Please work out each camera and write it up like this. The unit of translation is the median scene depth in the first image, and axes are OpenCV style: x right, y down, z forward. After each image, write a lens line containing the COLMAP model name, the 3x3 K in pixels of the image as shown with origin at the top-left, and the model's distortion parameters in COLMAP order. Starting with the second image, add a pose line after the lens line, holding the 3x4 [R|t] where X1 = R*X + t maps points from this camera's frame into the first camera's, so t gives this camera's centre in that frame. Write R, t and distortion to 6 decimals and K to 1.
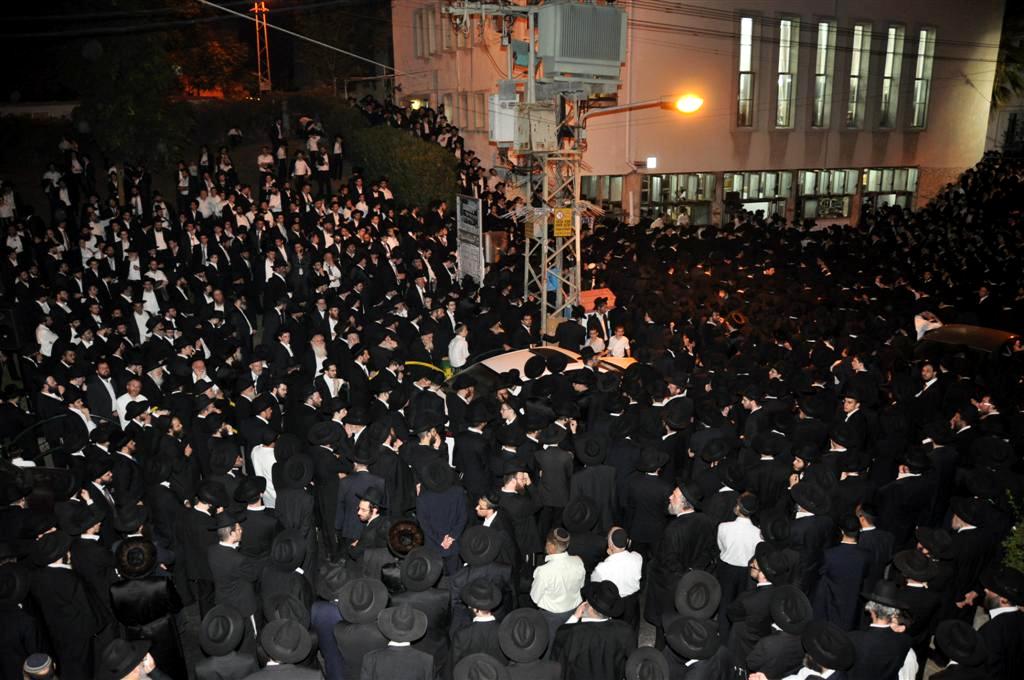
lens RADIAL K [[802.6, 0, 507.0], [0, 802.6, 342.6], [0, 0, 1]] dist [-0.131811, 0.094841]
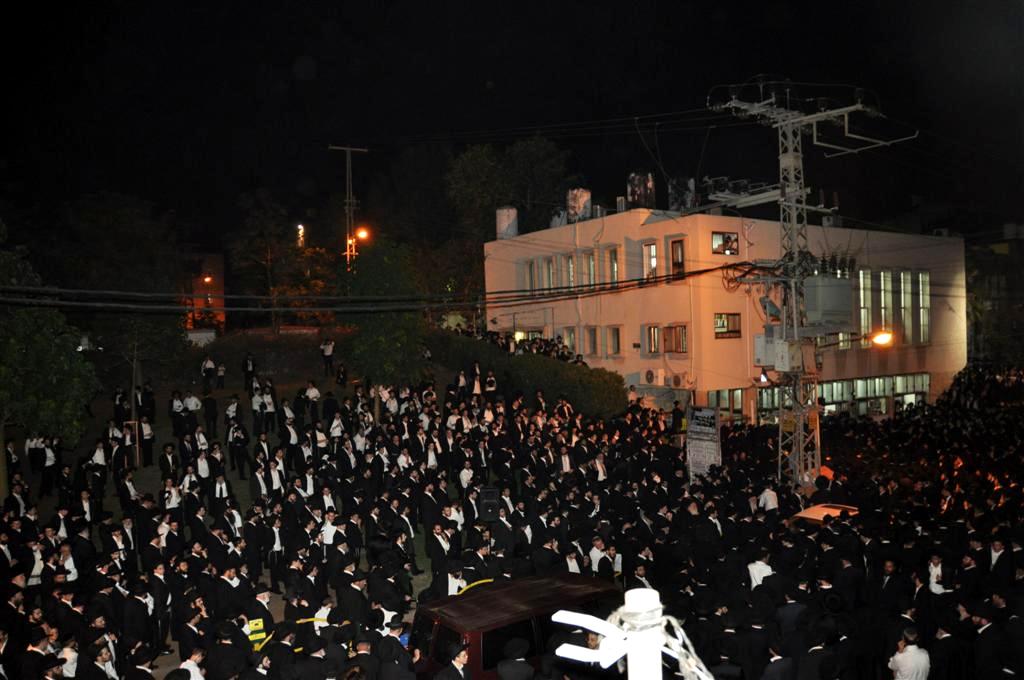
lens RADIAL K [[802.6, 0, 509.8], [0, 802.6, 346.9], [0, 0, 1]] dist [-0.131811, 0.094841]
pose [[0.991658, -0.018561, 0.127552, -0.356144], [0.050888, 0.965569, -0.255123, 0.031814], [-0.118425, 0.259485, 0.958459, -0.194152]]
